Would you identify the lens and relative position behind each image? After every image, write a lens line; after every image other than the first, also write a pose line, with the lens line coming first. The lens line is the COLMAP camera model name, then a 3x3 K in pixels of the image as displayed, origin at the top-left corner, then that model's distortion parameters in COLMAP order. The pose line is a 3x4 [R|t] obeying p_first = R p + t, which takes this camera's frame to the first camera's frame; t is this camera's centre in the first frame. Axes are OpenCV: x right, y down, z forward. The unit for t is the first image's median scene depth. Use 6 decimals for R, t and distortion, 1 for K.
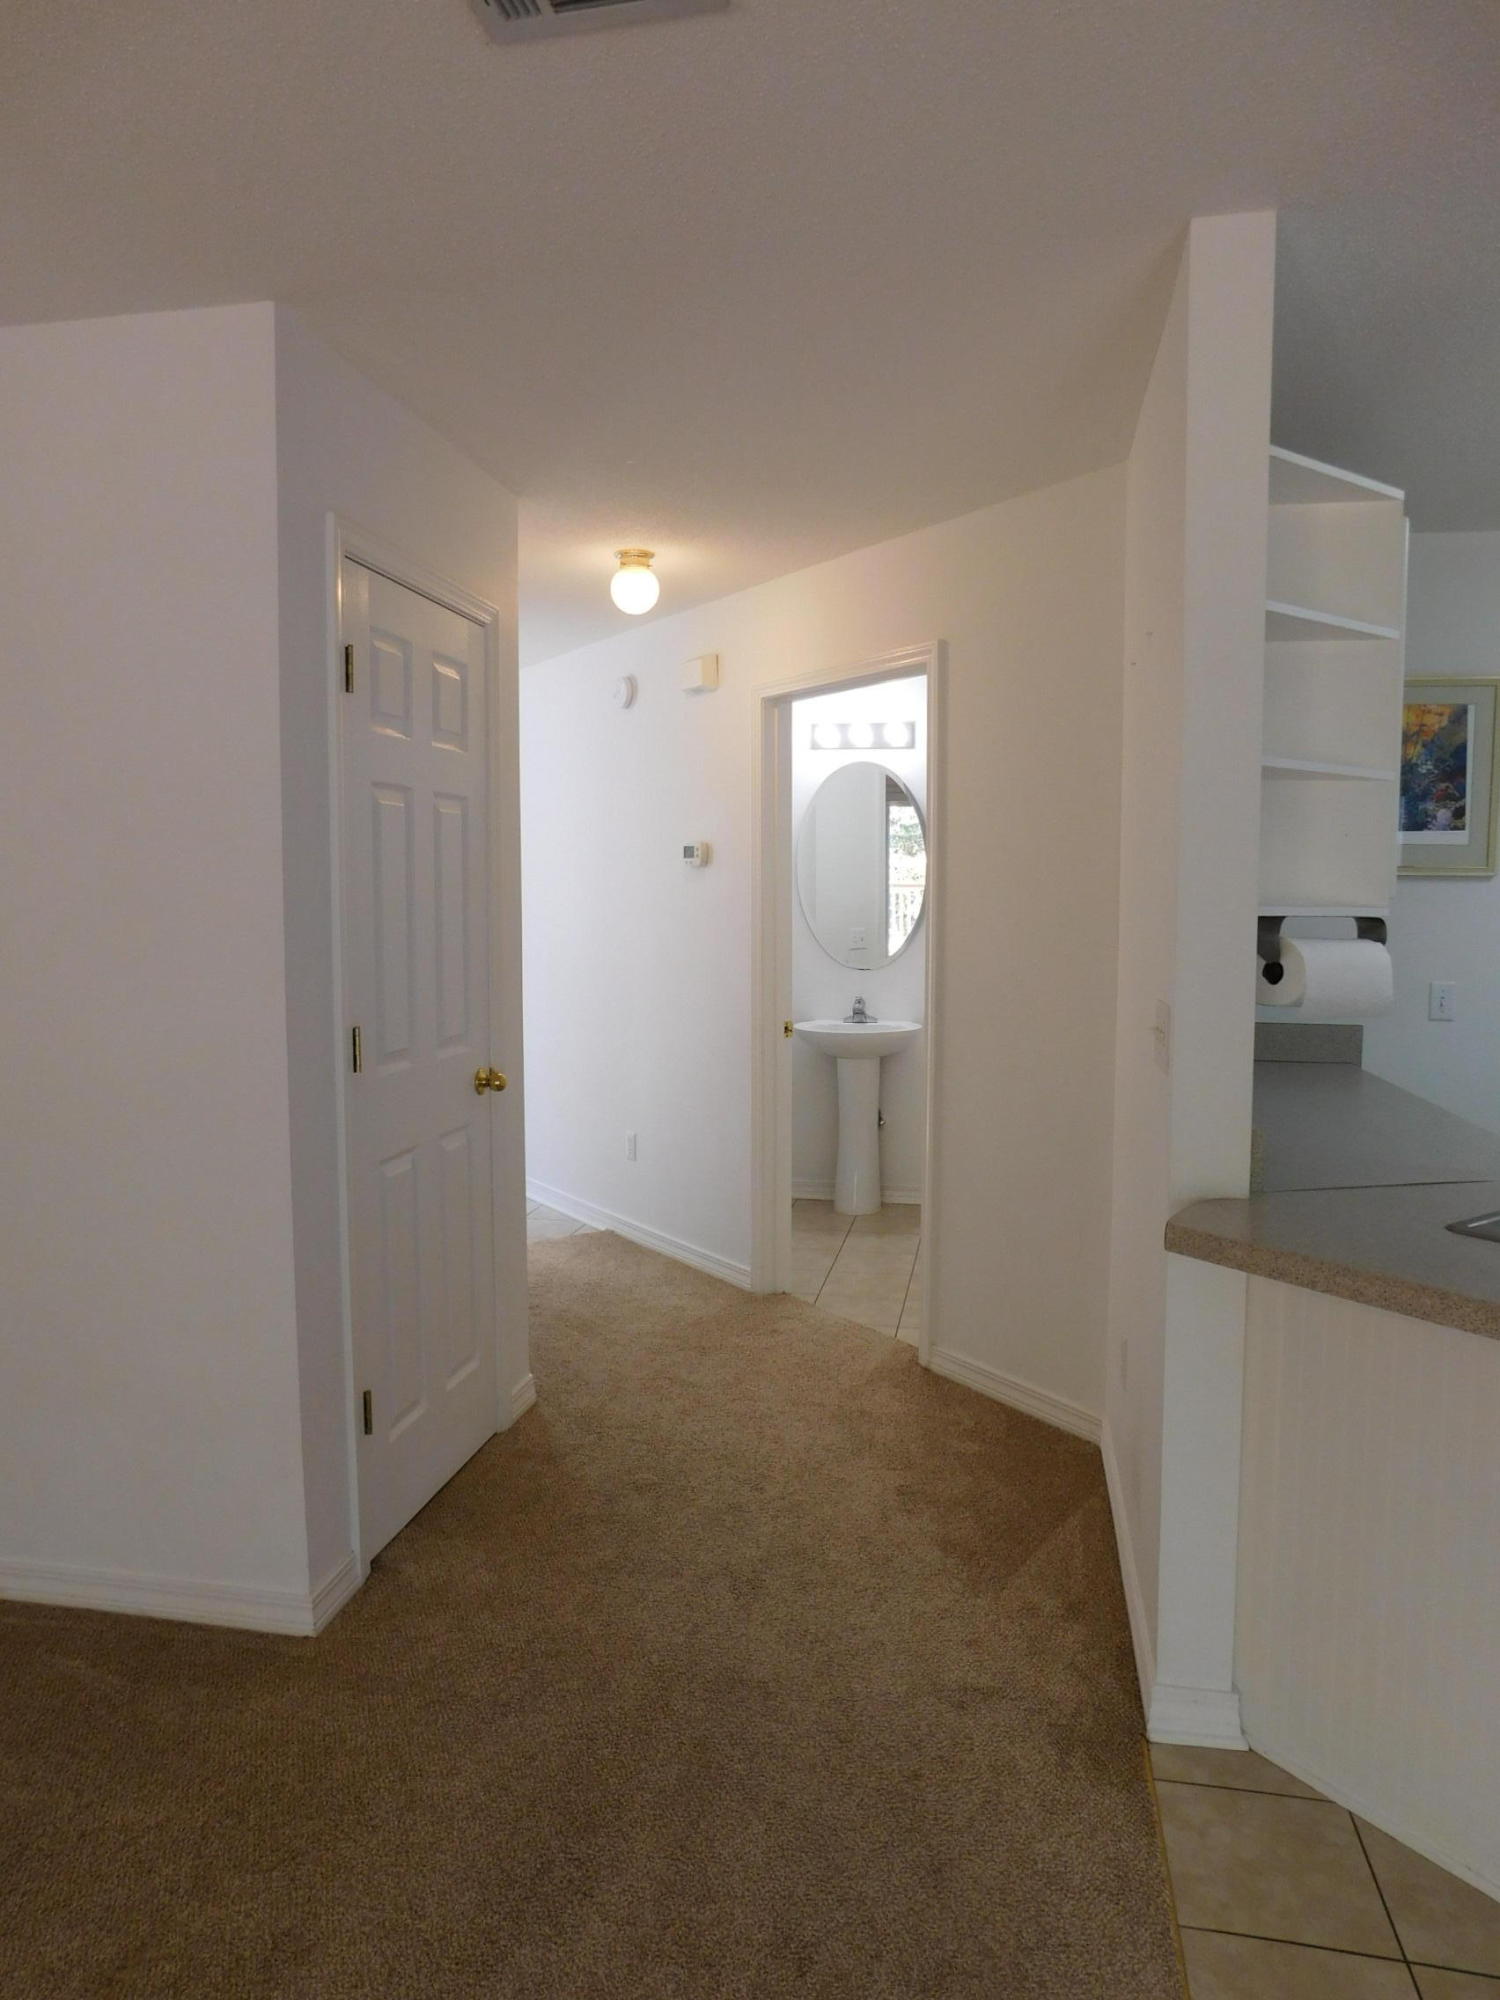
lens RADIAL K [[1338.7, 0, 759.5], [0, 1338.7, 993.6], [0, 0, 1]] dist [-0.065165, 0.056024]
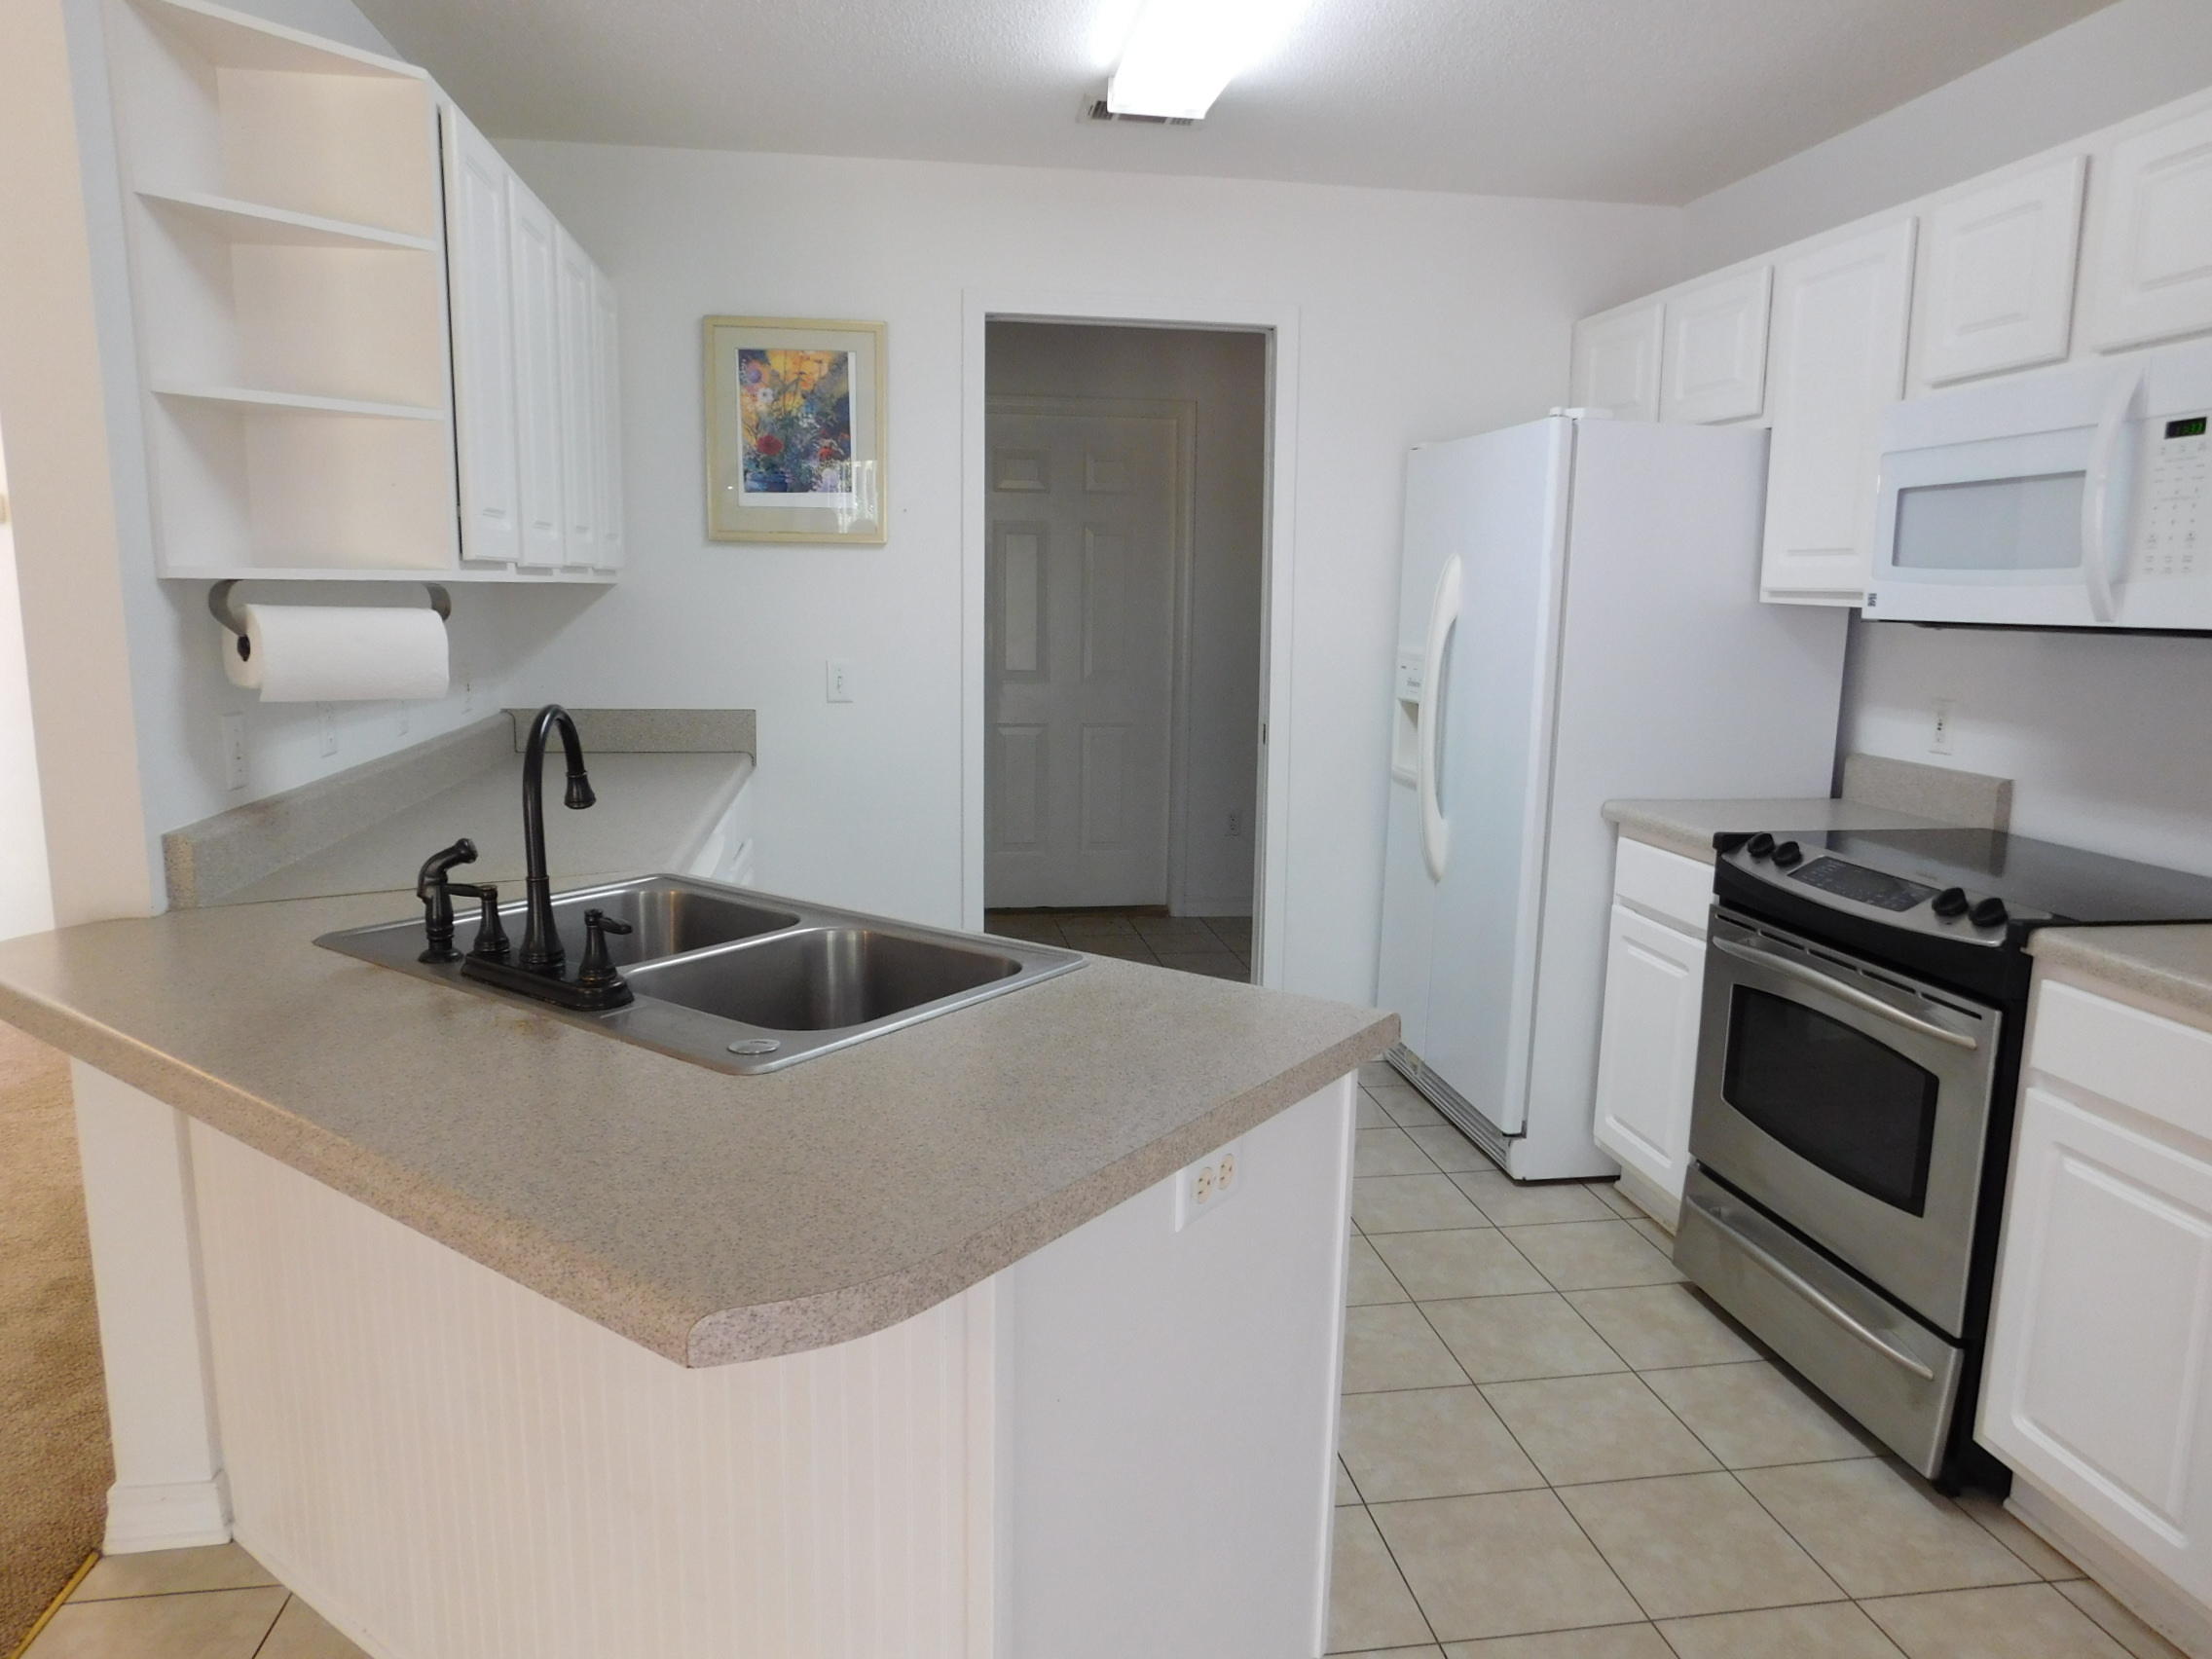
lens RADIAL K [[1480.6, 0, 1099.1], [0, 1480.6, 821.6], [0, 0, 1]] dist [-0.065165, 0.056024]
pose [[0.945936, -0.047340, 0.320879, 0.573241], [0.018361, 0.995521, 0.092743, 0.018051], [-0.323832, -0.081837, 0.942568, -0.053448]]
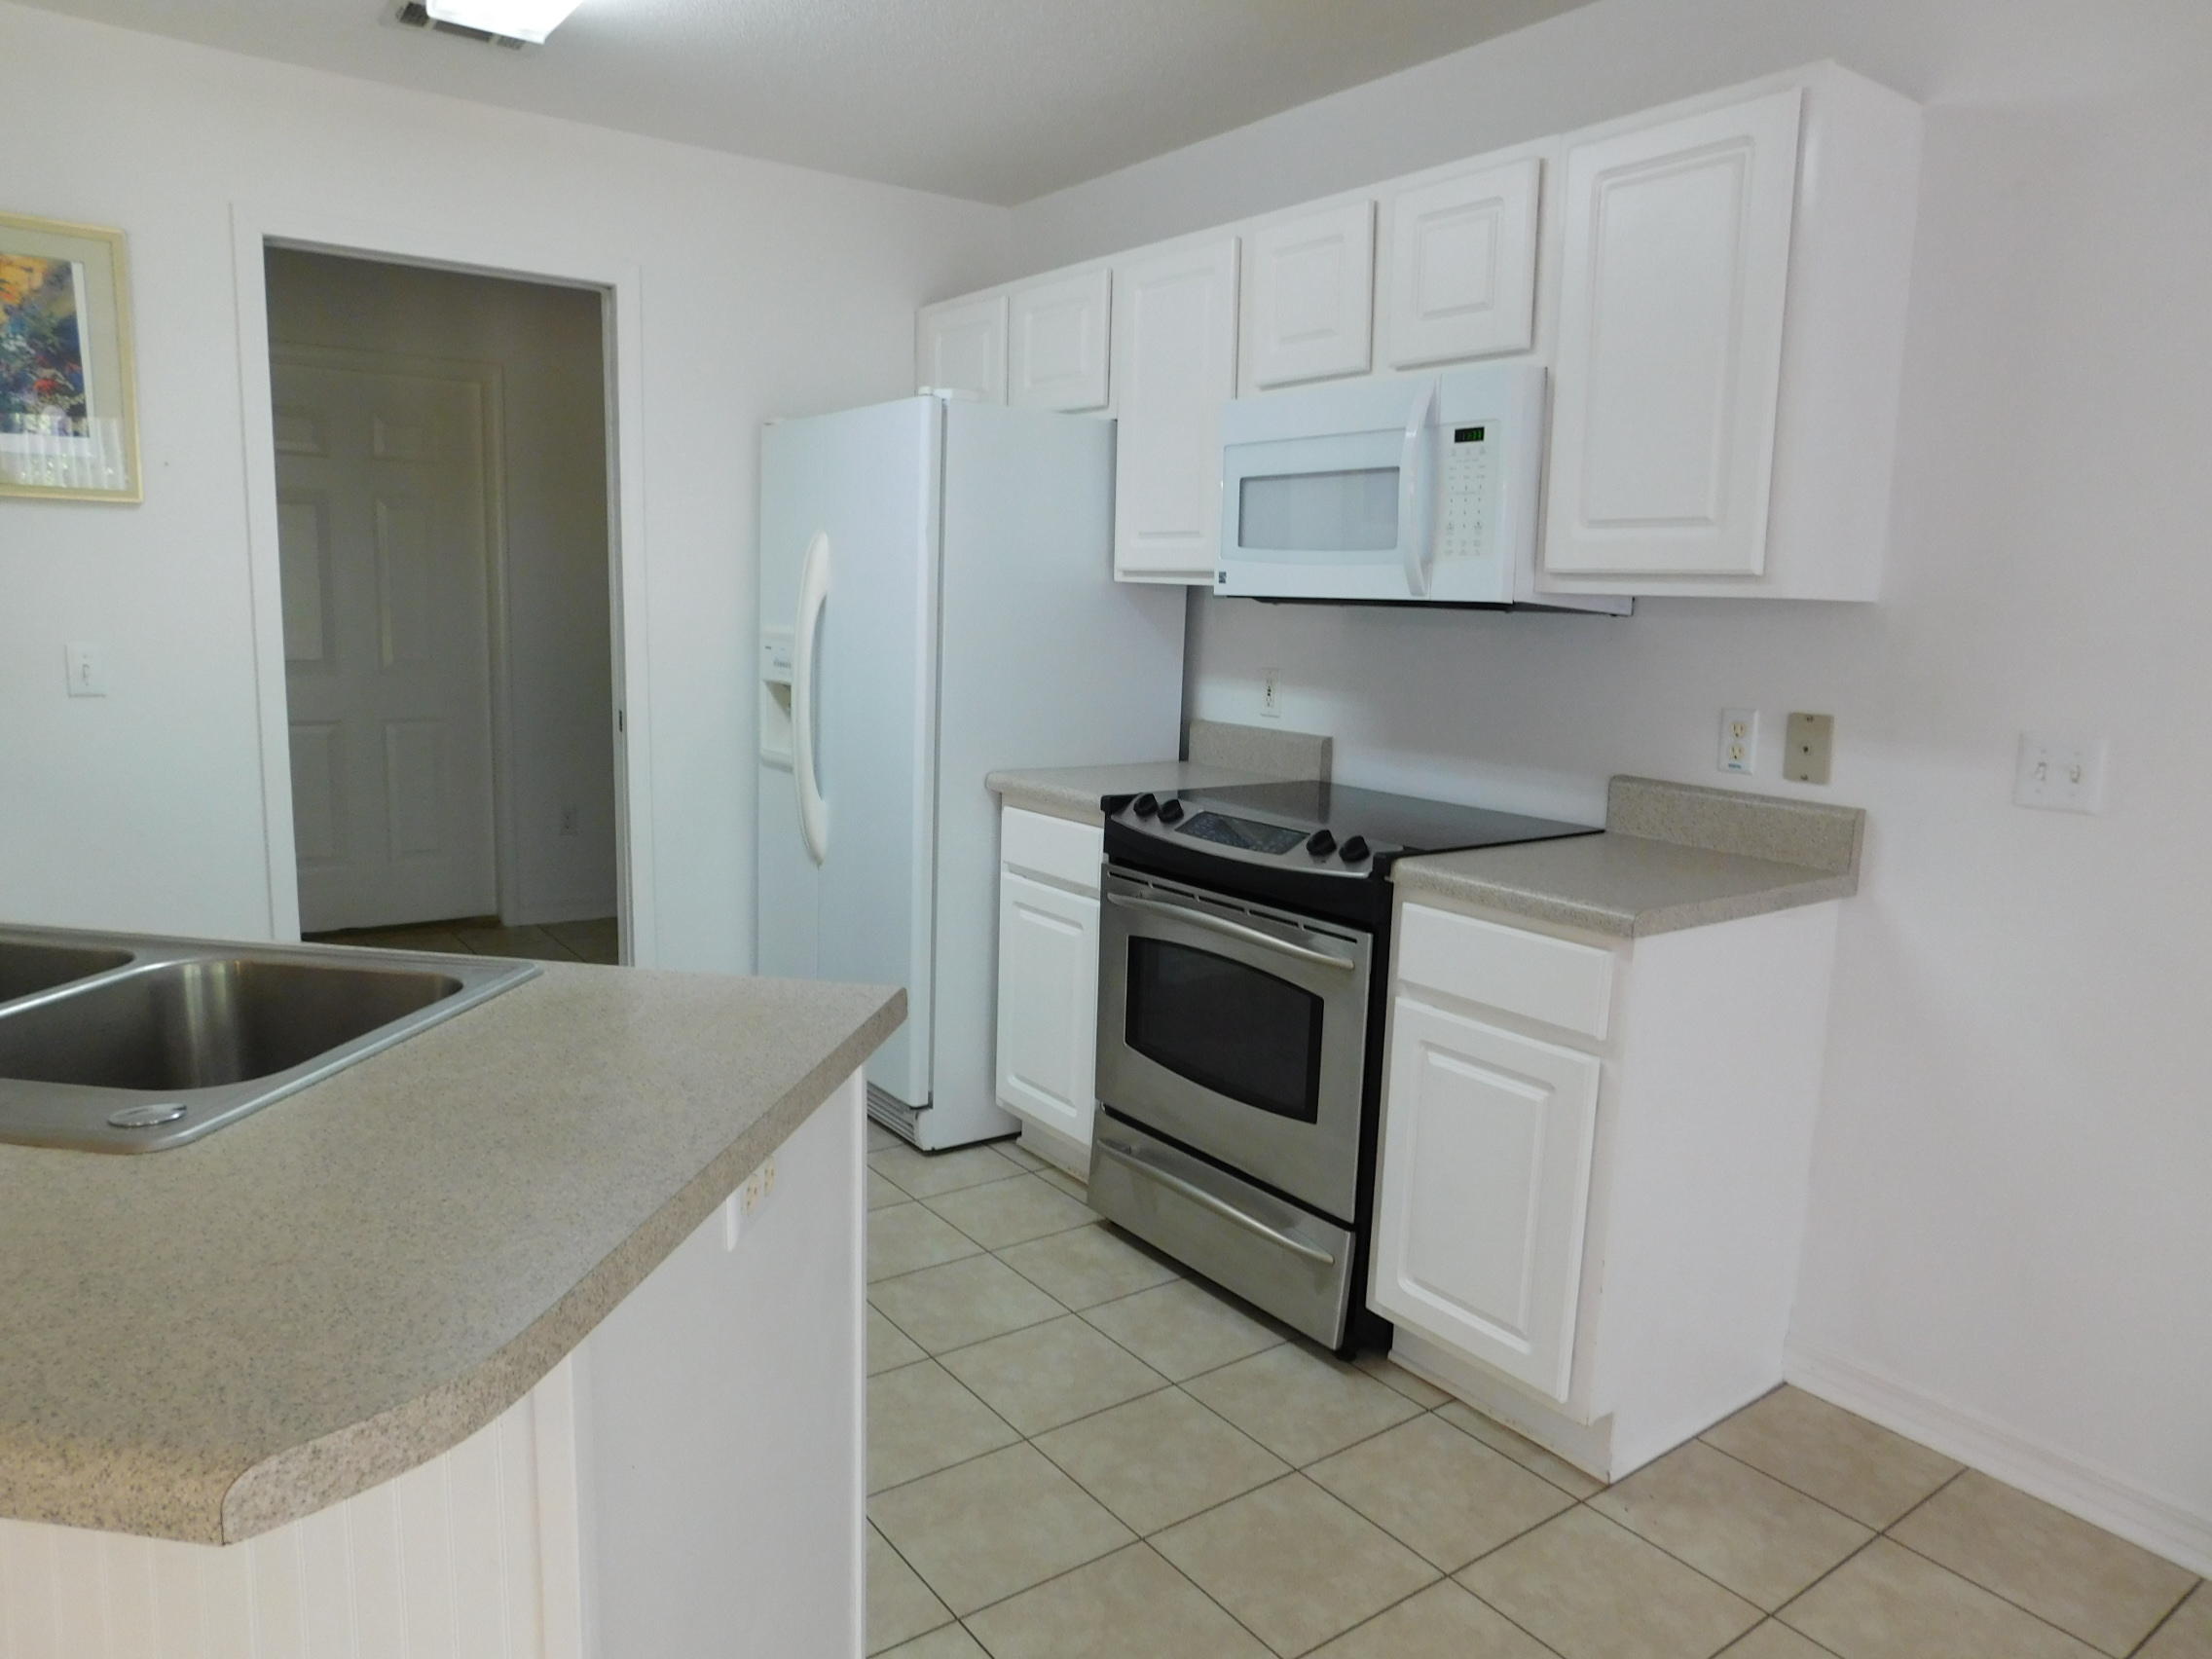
lens RADIAL K [[1480.6, 0, 1110.5], [0, 1480.6, 819.2], [0, 0, 1]] dist [-0.065165, 0.056024]
pose [[0.687056, -0.099999, 0.719690, 0.512136], [0.030832, 0.993605, 0.108624, 0.028240], [-0.725950, -0.052441, 0.685745, 0.023224]]
